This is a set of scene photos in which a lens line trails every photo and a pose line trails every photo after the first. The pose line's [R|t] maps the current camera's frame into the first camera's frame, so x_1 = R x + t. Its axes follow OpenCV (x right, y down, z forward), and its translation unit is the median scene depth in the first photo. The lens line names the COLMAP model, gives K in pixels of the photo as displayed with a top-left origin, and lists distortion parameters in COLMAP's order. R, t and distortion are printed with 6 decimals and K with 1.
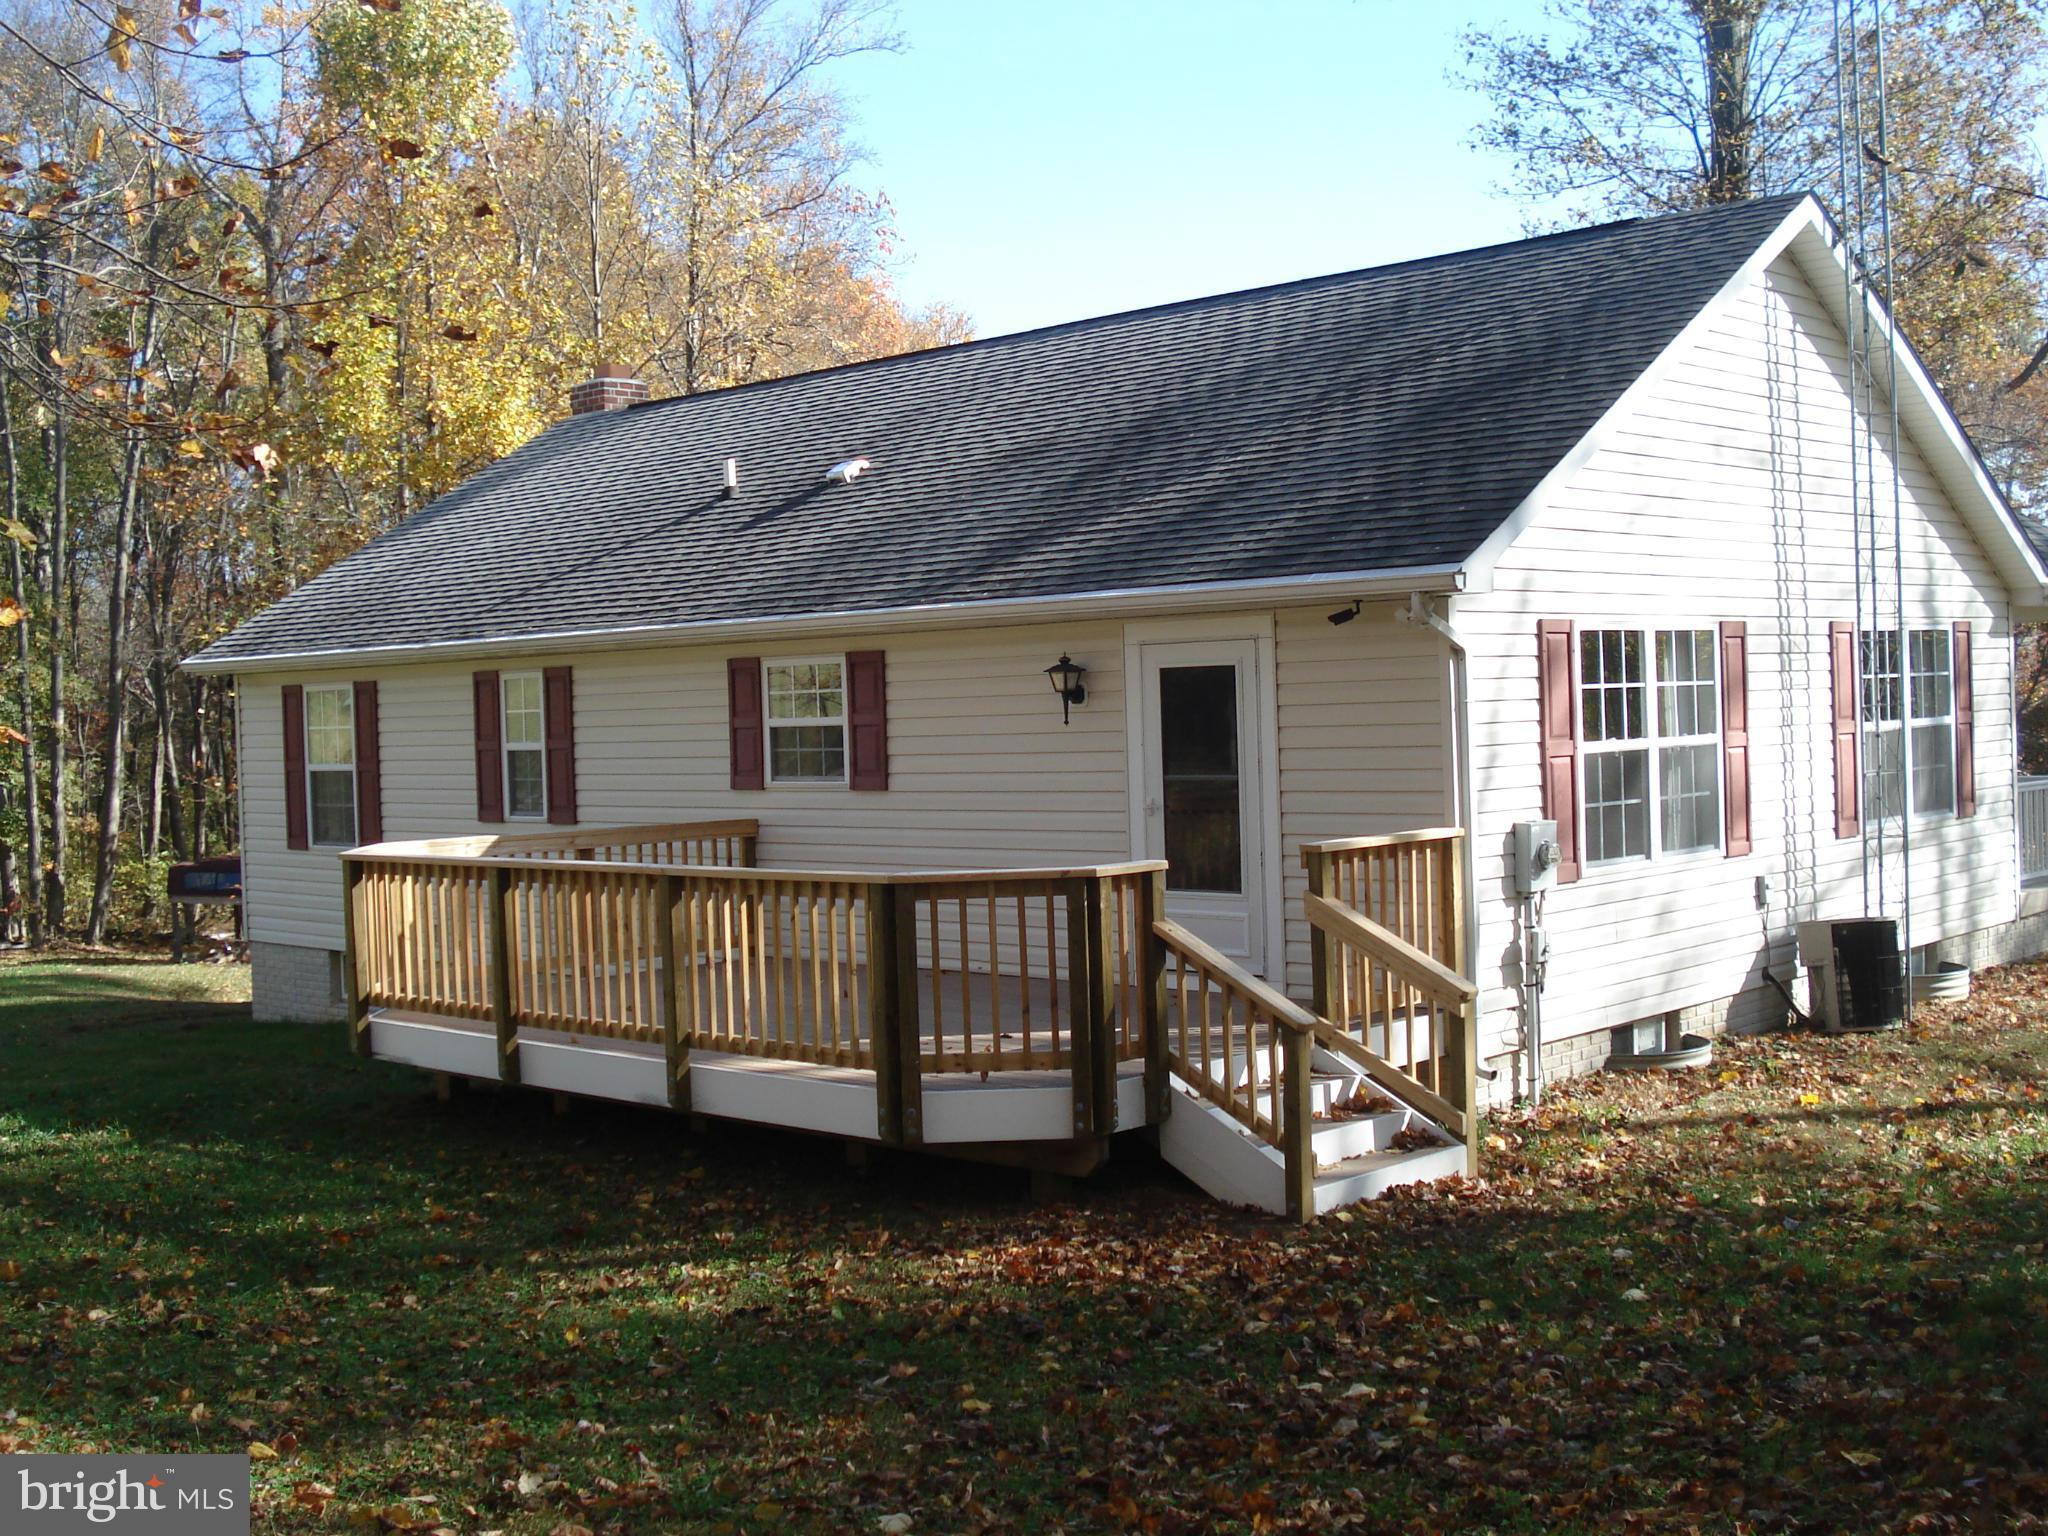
lens RADIAL K [[2287.0, 0, 1024.0], [0, 2287.0, 768.0], [0, 0, 1]] dist [-0.044422, -0.011703]
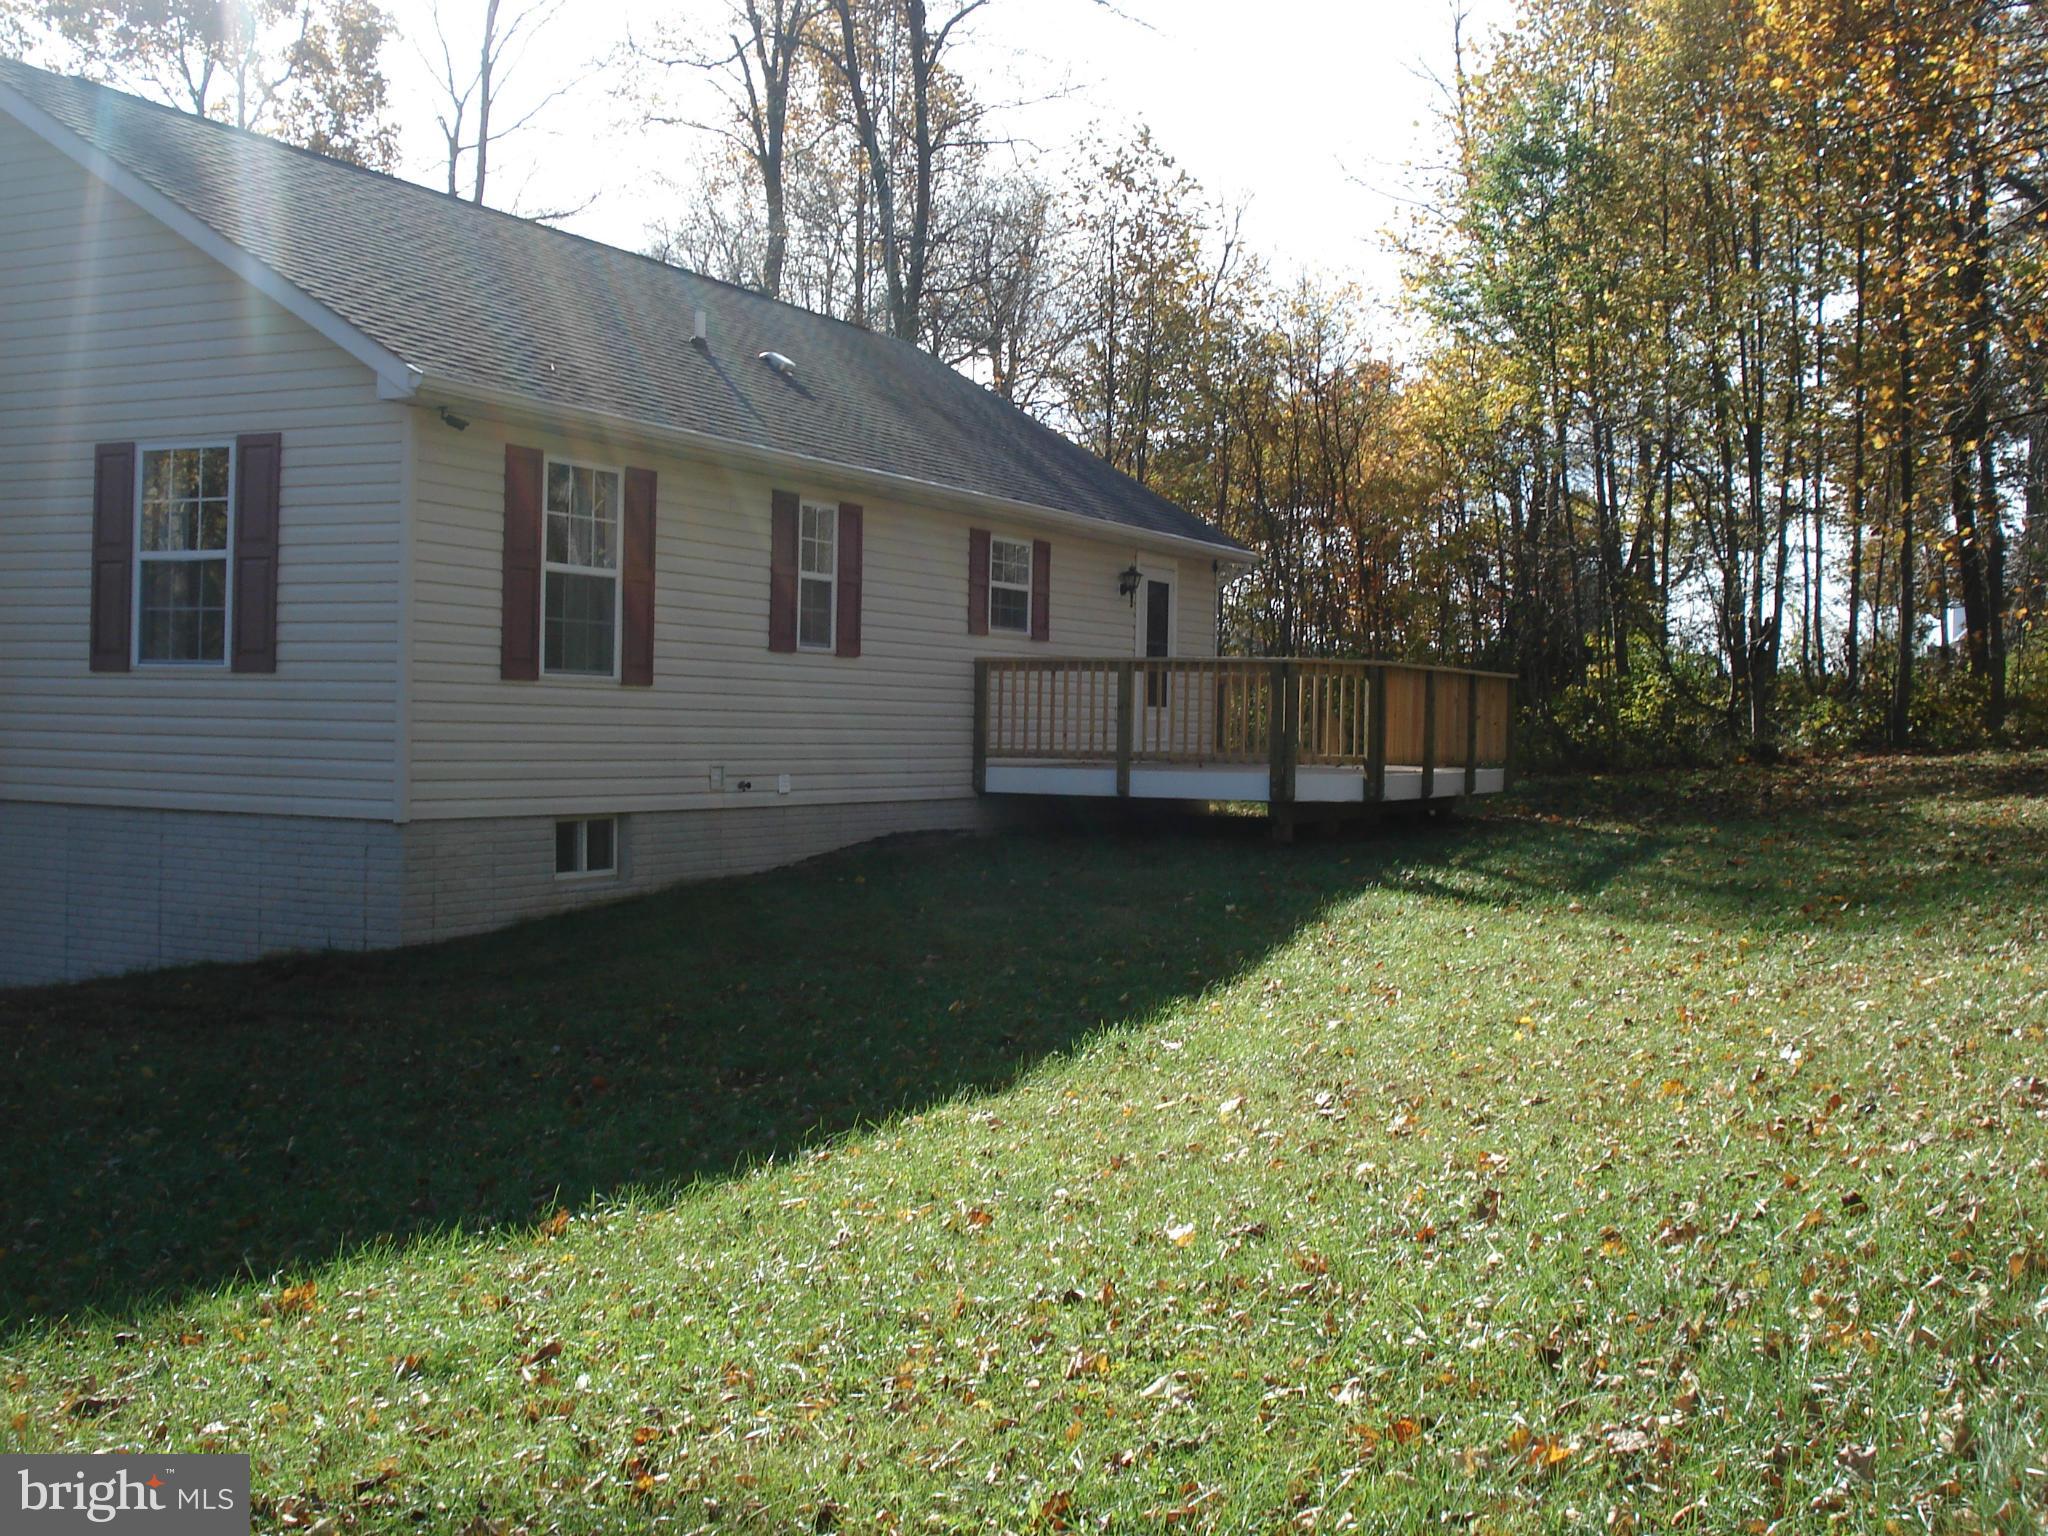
lens RADIAL K [[2287.0, 0, 1024.0], [0, 2287.0, 768.0], [0, 0, 1]] dist [-0.044422, -0.011703]
pose [[-0.295284, 0.009722, 0.955360, -1.254154], [0.018743, 0.999815, -0.004381, 0.086628], [-0.955226, 0.016612, -0.295411, 1.237378]]
